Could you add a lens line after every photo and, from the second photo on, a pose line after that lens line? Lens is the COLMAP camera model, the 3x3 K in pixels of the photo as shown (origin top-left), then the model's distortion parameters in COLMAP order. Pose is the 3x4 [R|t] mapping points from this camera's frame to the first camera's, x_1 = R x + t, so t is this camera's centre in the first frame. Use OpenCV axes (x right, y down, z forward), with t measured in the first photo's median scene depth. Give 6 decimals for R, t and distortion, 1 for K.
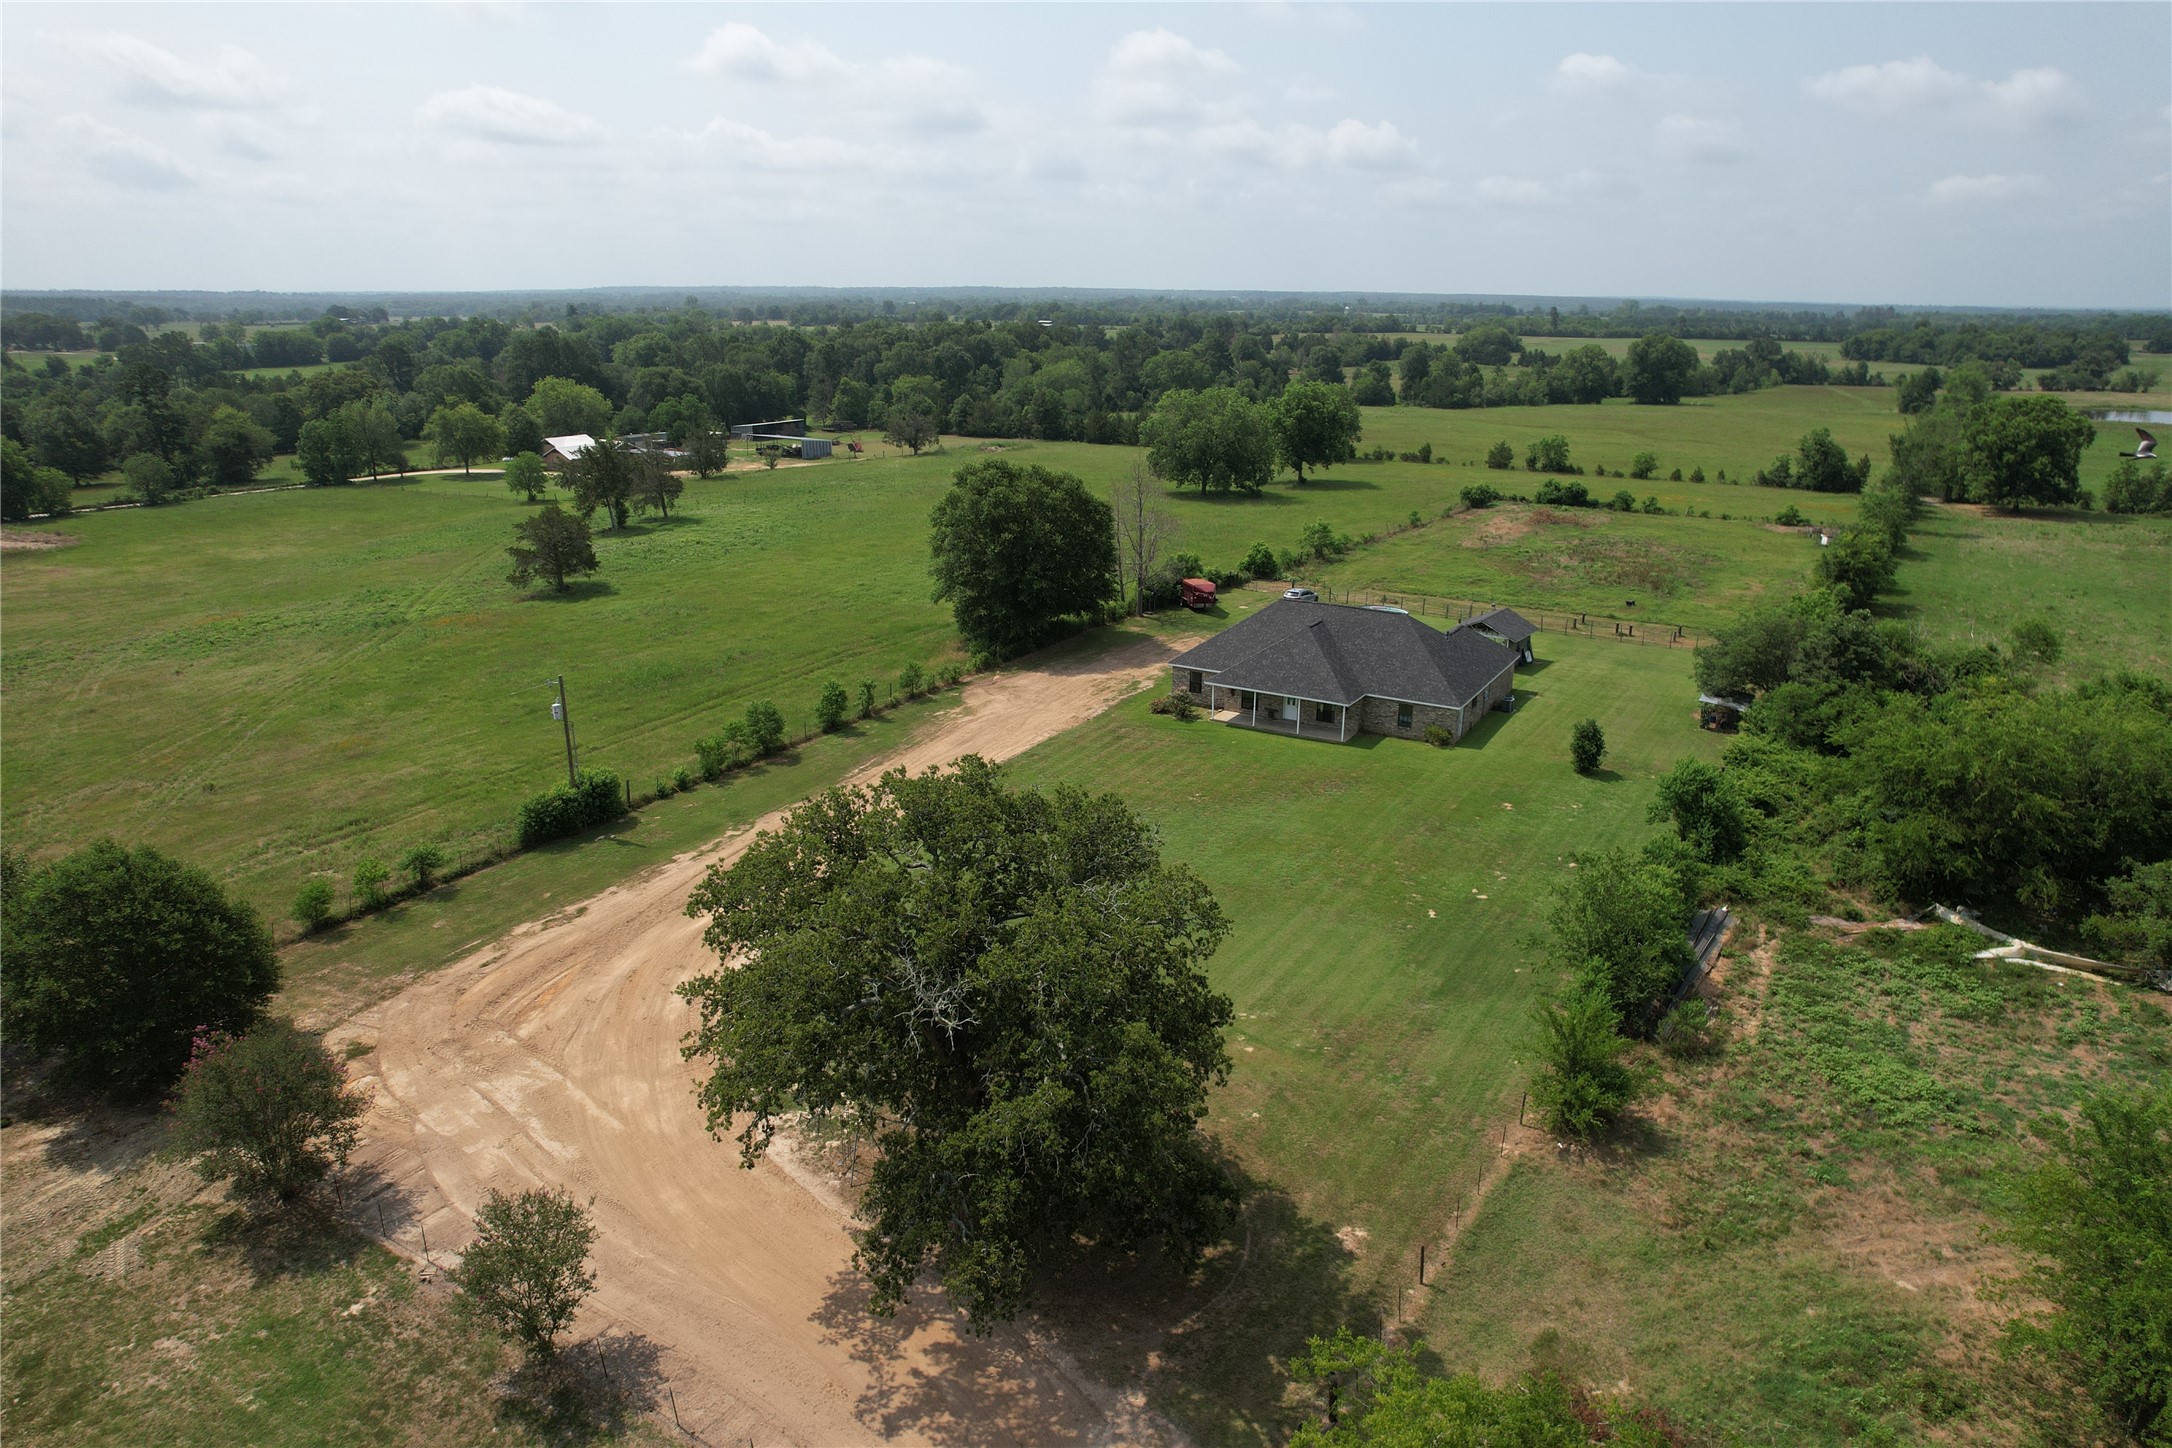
lens RADIAL K [[1385.5, 0, 1098.4], [0, 1385.5, 714.5], [0, 0, 1]] dist [-0.095072, 0.090823]
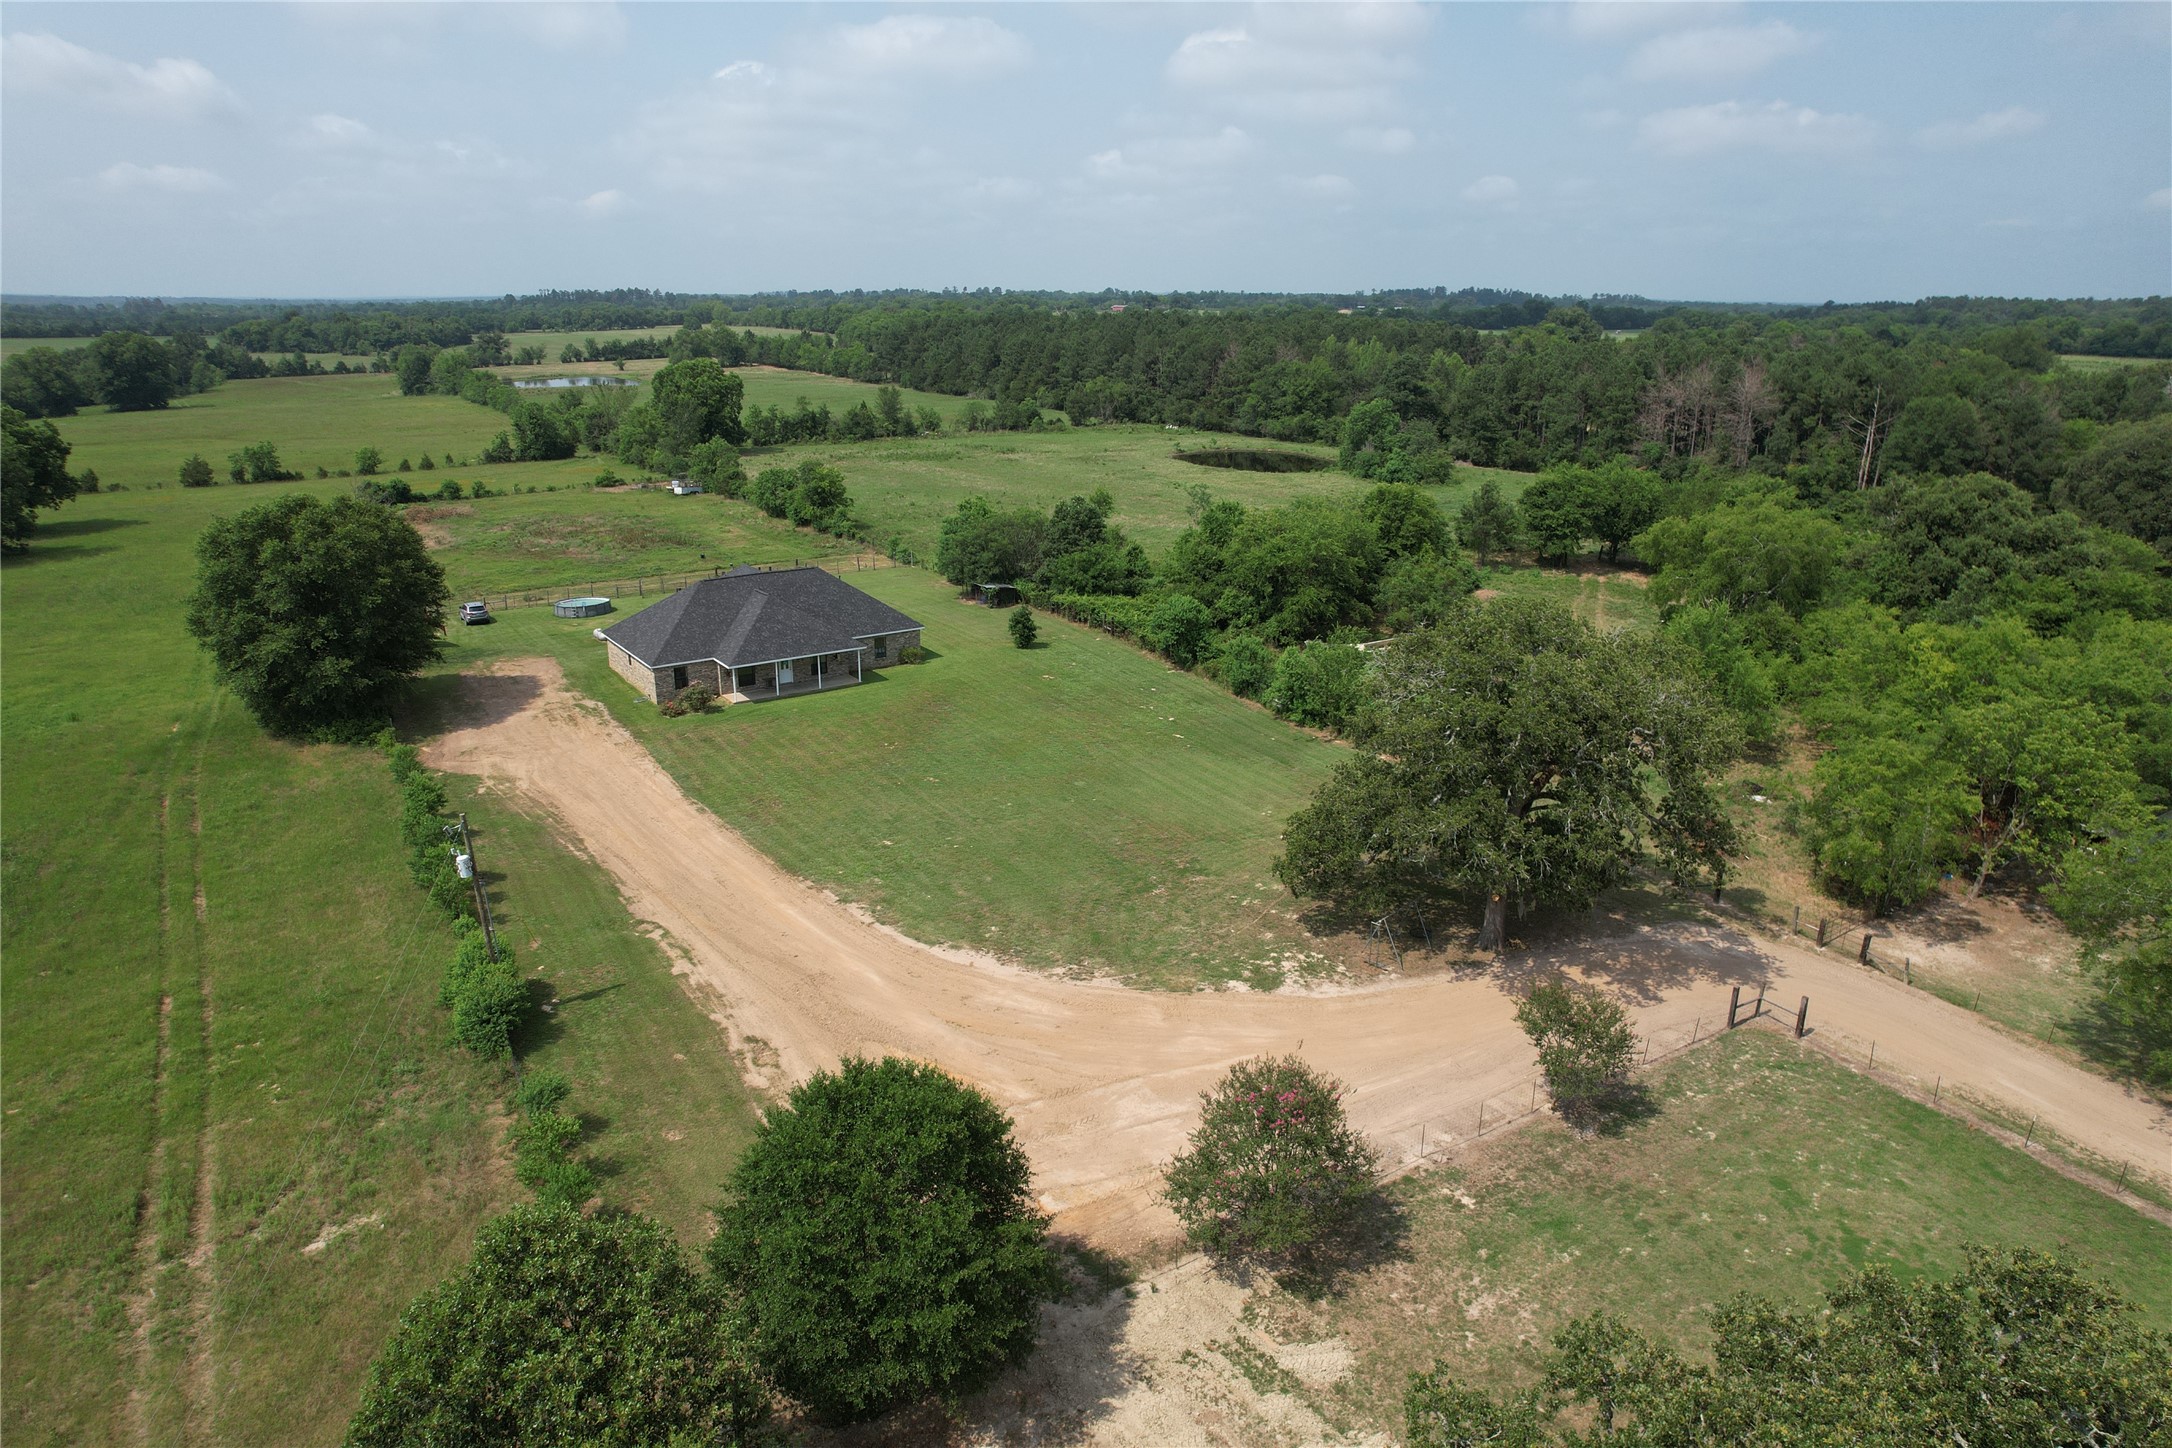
lens RADIAL K [[1385.1, 0, 1092.2], [0, 1385.1, 717.6], [0, 0, 1]] dist [-0.073249, 0.065775]
pose [[0.437400, -0.273240, 0.856750, -0.311683], [0.267228, 0.949177, 0.166288, -0.039169], [-0.858644, 0.156213, 0.488188, 0.136347]]
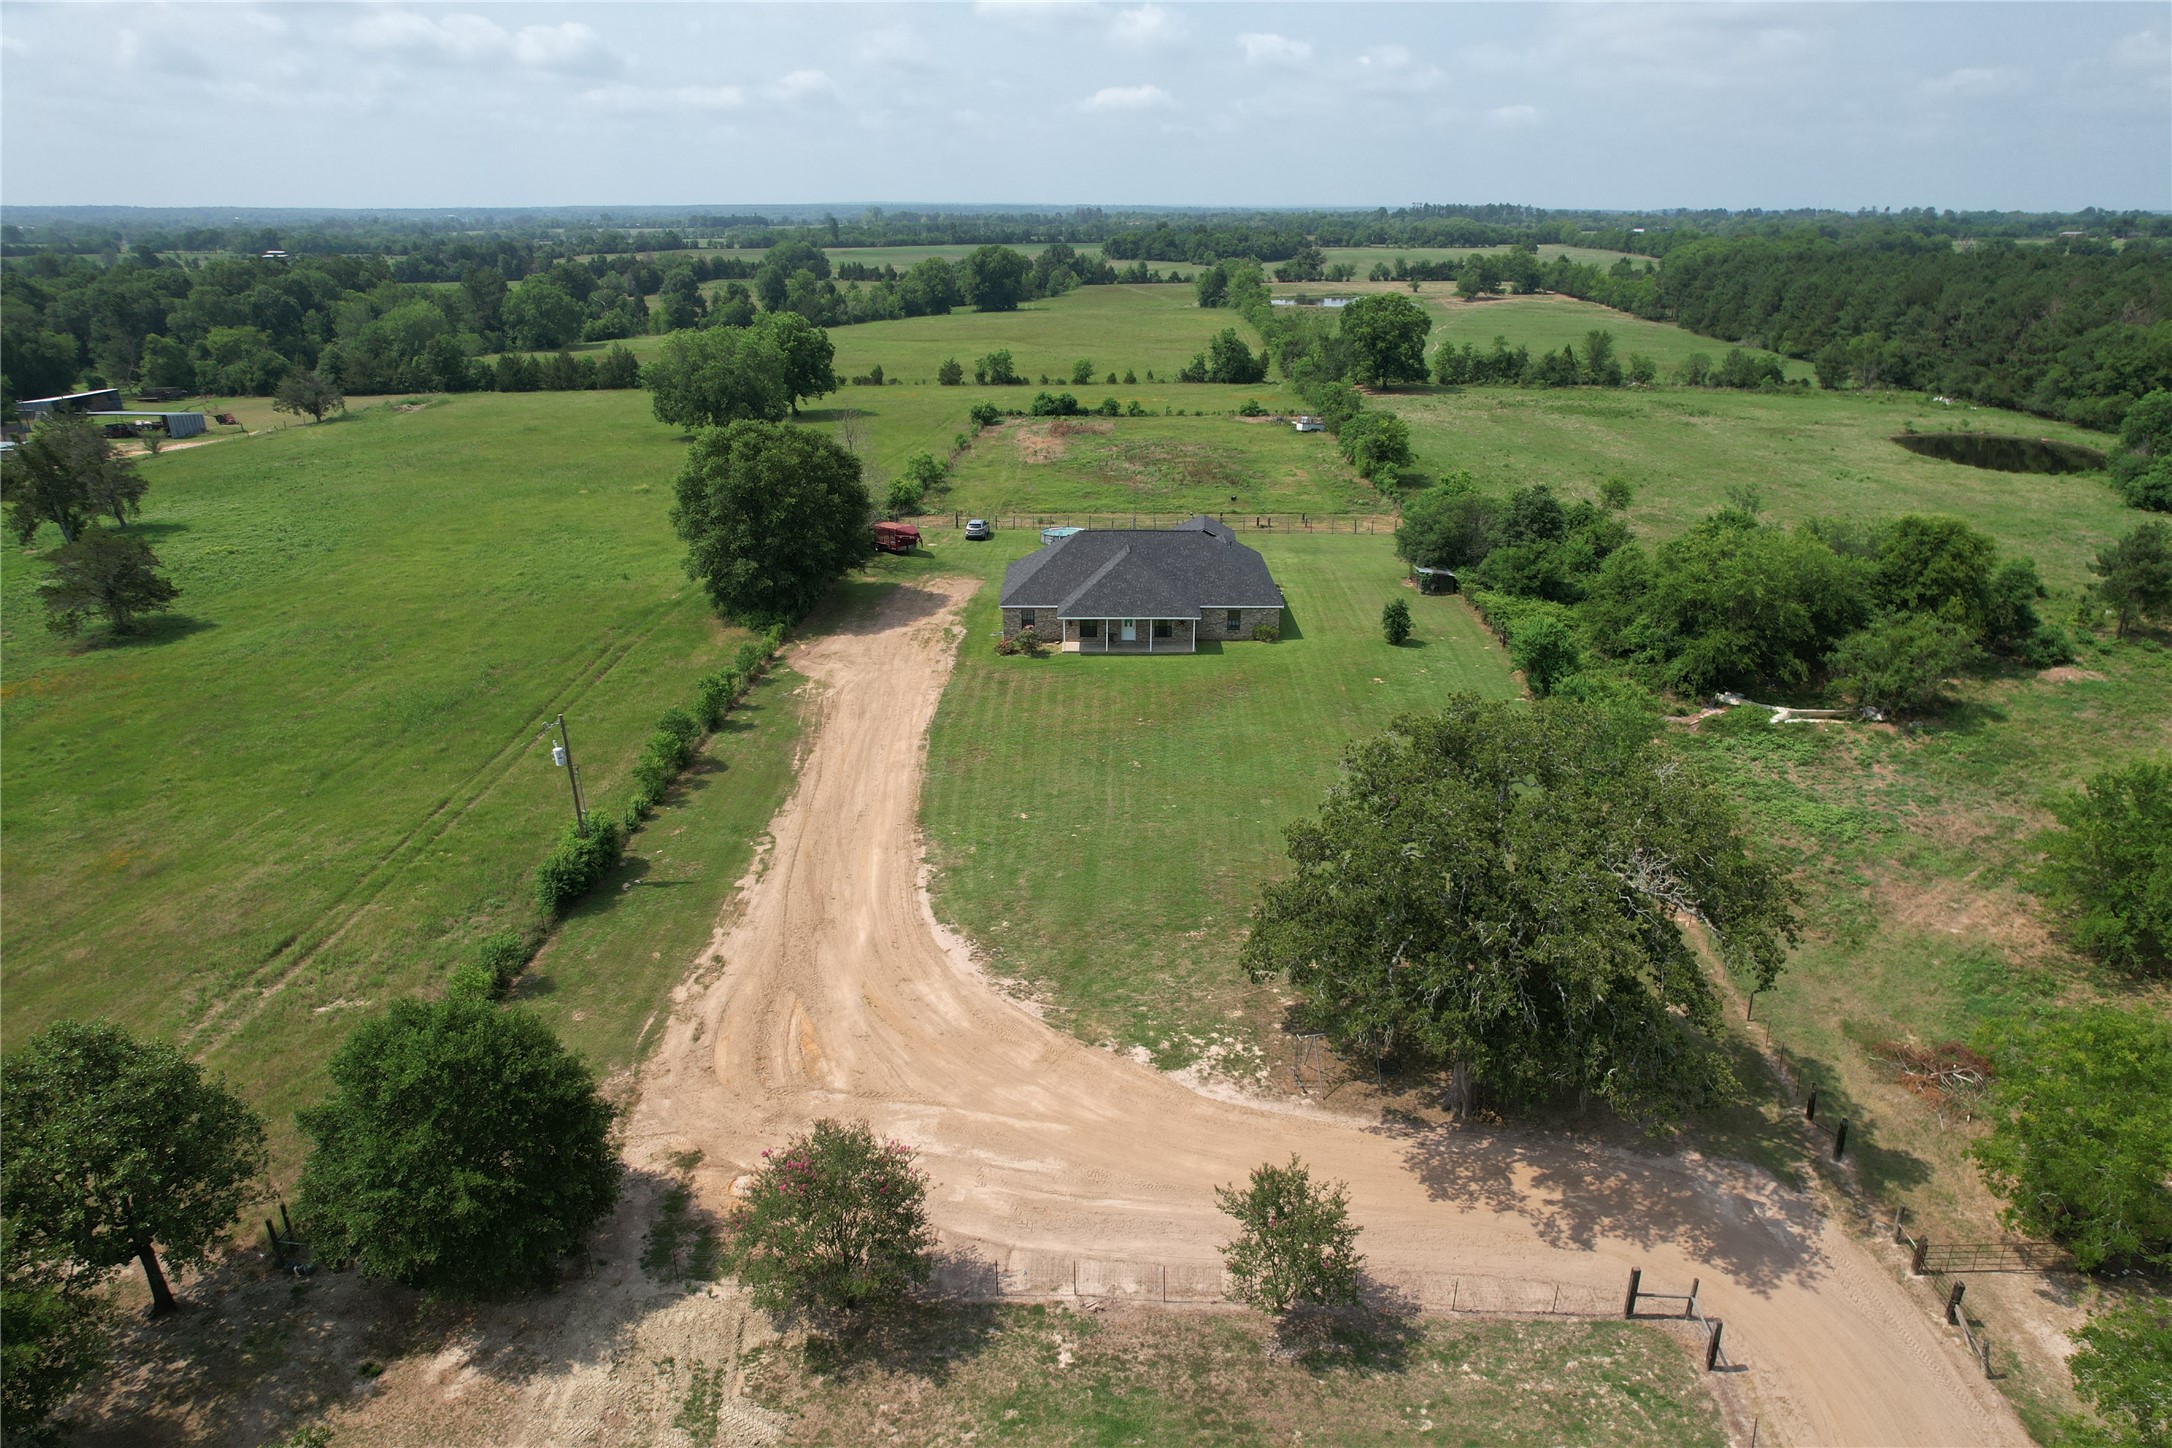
lens RADIAL K [[1385.1, 0, 1092.2], [0, 1385.1, 717.6], [0, 0, 1]] dist [-0.073249, 0.065775]
pose [[0.867954, -0.181590, 0.462256, -0.186394], [0.153033, 0.983258, 0.098916, -0.022631], [-0.472479, -0.015115, 0.881212, 0.026151]]
